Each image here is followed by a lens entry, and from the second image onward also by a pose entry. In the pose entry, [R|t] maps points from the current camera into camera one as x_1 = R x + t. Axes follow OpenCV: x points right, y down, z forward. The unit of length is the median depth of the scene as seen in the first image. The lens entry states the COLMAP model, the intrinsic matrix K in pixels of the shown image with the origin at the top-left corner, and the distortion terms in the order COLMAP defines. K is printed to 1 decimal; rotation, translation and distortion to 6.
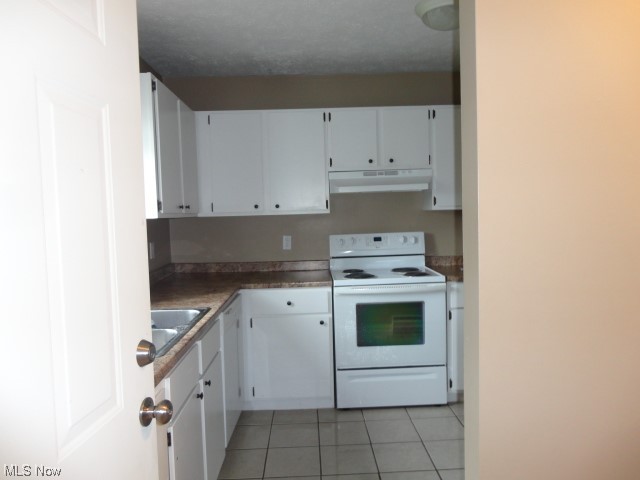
lens RADIAL K [[472.4, 0, 319.0], [0, 472.4, 242.1], [0, 0, 1]] dist [0.001502, 0.004863]
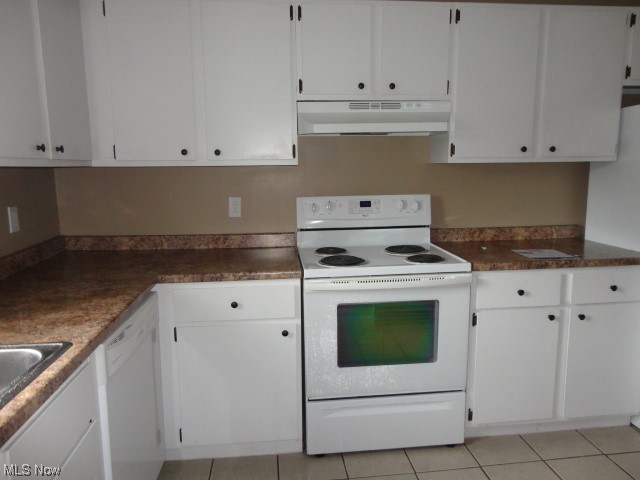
lens RADIAL K [[472.4, 0, 319.0], [0, 472.4, 242.1], [0, 0, 1]] dist [0.001502, 0.004863]
pose [[0.996688, 0.006069, 0.081097, -0.001011], [-0.013539, 0.995677, 0.091889, -0.014604], [-0.080188, -0.092683, 0.992461, 0.332806]]
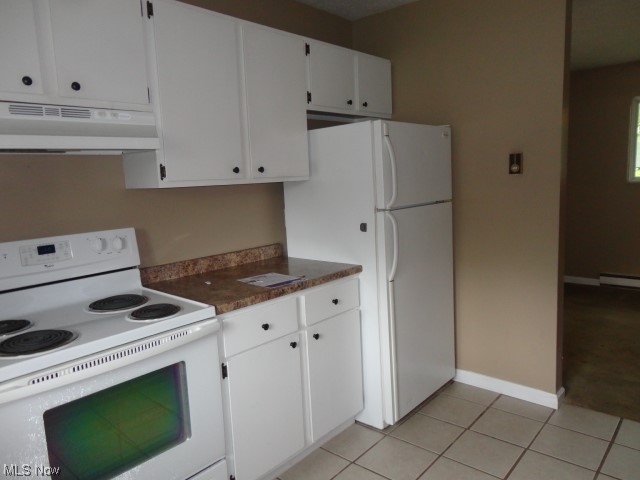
lens RADIAL K [[472.4, 0, 319.0], [0, 472.4, 242.1], [0, 0, 1]] dist [0.001502, 0.004863]
pose [[0.684175, -0.099920, 0.722441, -0.040728], [0.068926, 0.994995, 0.072341, -0.032529], [-0.726054, 0.000301, 0.687638, 0.490359]]
